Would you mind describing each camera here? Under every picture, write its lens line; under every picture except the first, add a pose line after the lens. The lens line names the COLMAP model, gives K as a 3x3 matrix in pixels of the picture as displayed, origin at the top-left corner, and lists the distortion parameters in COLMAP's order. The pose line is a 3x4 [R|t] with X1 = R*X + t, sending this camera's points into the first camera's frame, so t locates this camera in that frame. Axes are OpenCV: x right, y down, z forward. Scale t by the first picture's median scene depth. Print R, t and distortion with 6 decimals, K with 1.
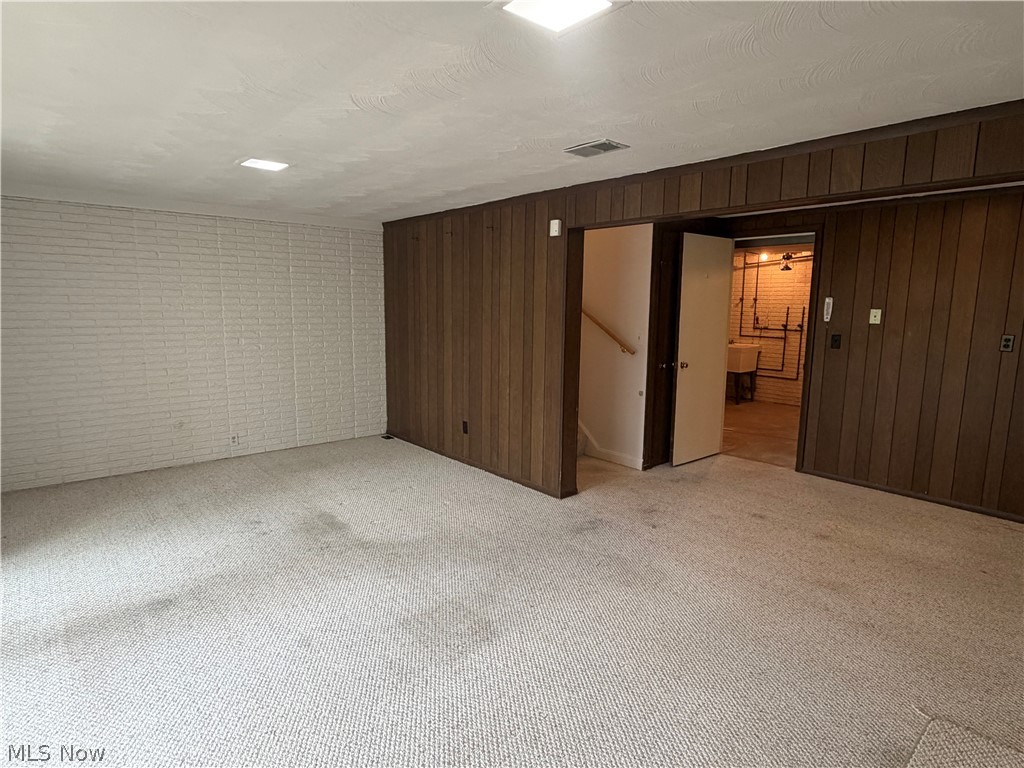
lens RADIAL K [[567.3, 0, 517.0], [0, 567.3, 384.2], [0, 0, 1]] dist [0.002789, -0.003580]
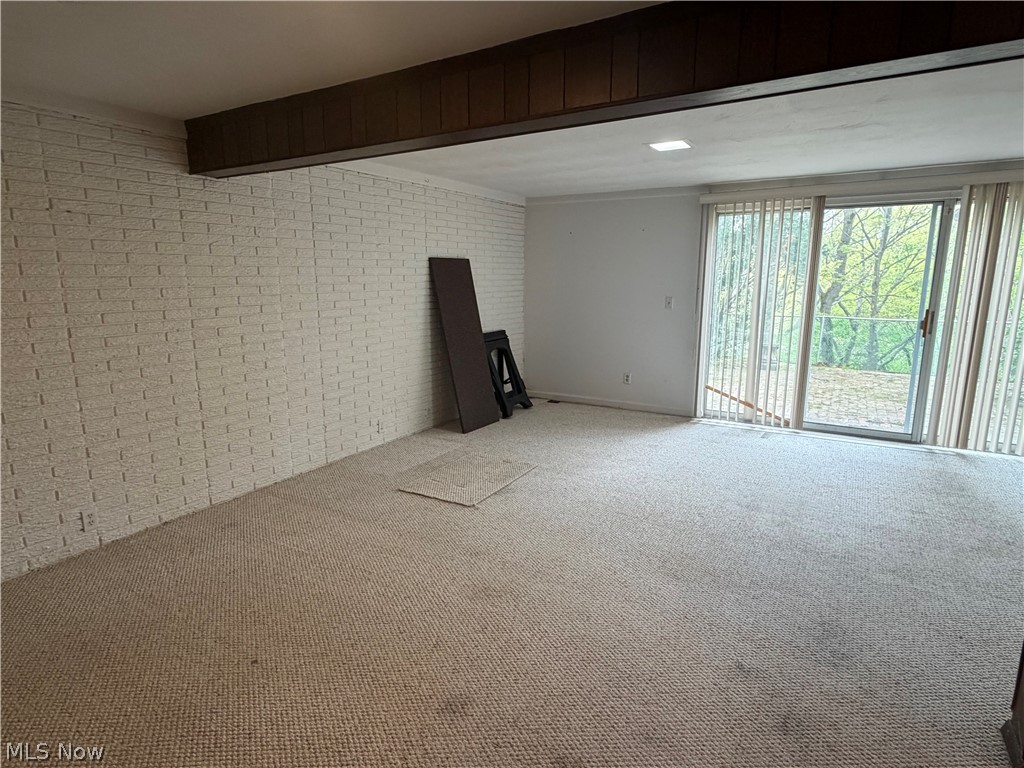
lens RADIAL K [[567.3, 0, 510.9], [0, 567.3, 383.7], [0, 0, 1]] dist [0.002789, -0.003580]
pose [[-0.950550, 0.048563, -0.306752, 0.533545], [-0.054234, 0.946568, 0.317911, -0.153846], [0.305800, 0.318826, -0.897126, 1.165704]]
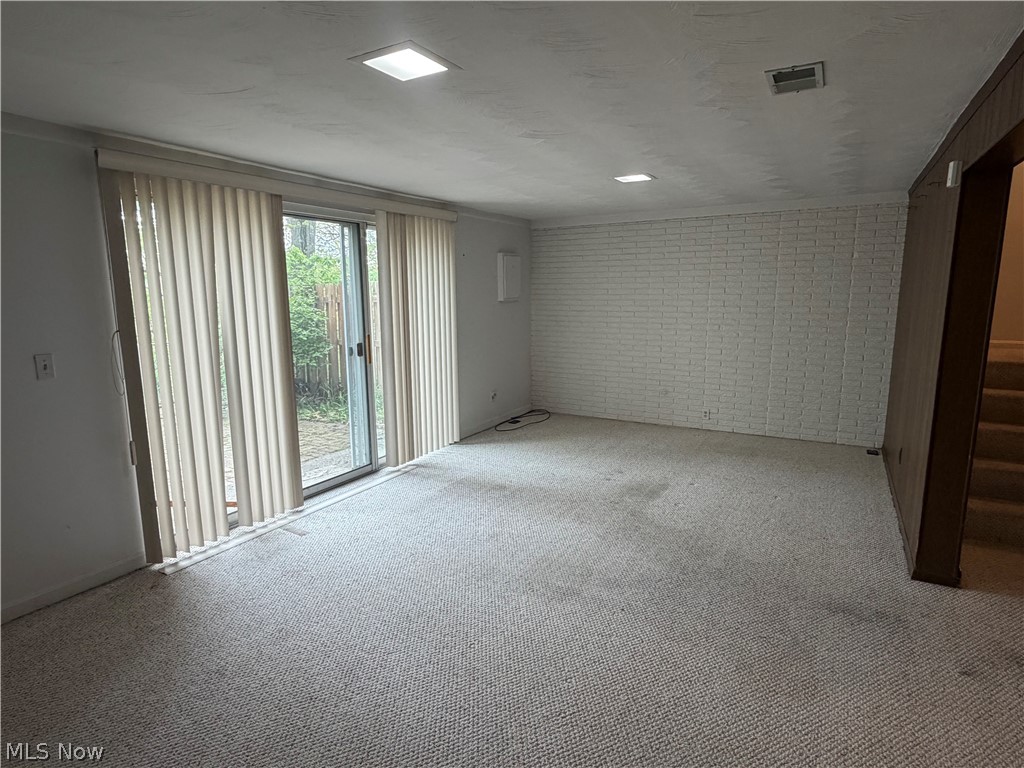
lens RADIAL K [[567.3, 0, 507.9], [0, 567.3, 381.6], [0, 0, 1]] dist [0.002789, -0.003580]
pose [[0.329281, 0.135727, -0.934426, 0.510249], [-0.122229, 0.987416, 0.100352, -0.038377], [0.936287, 0.081170, 0.341727, 0.293864]]
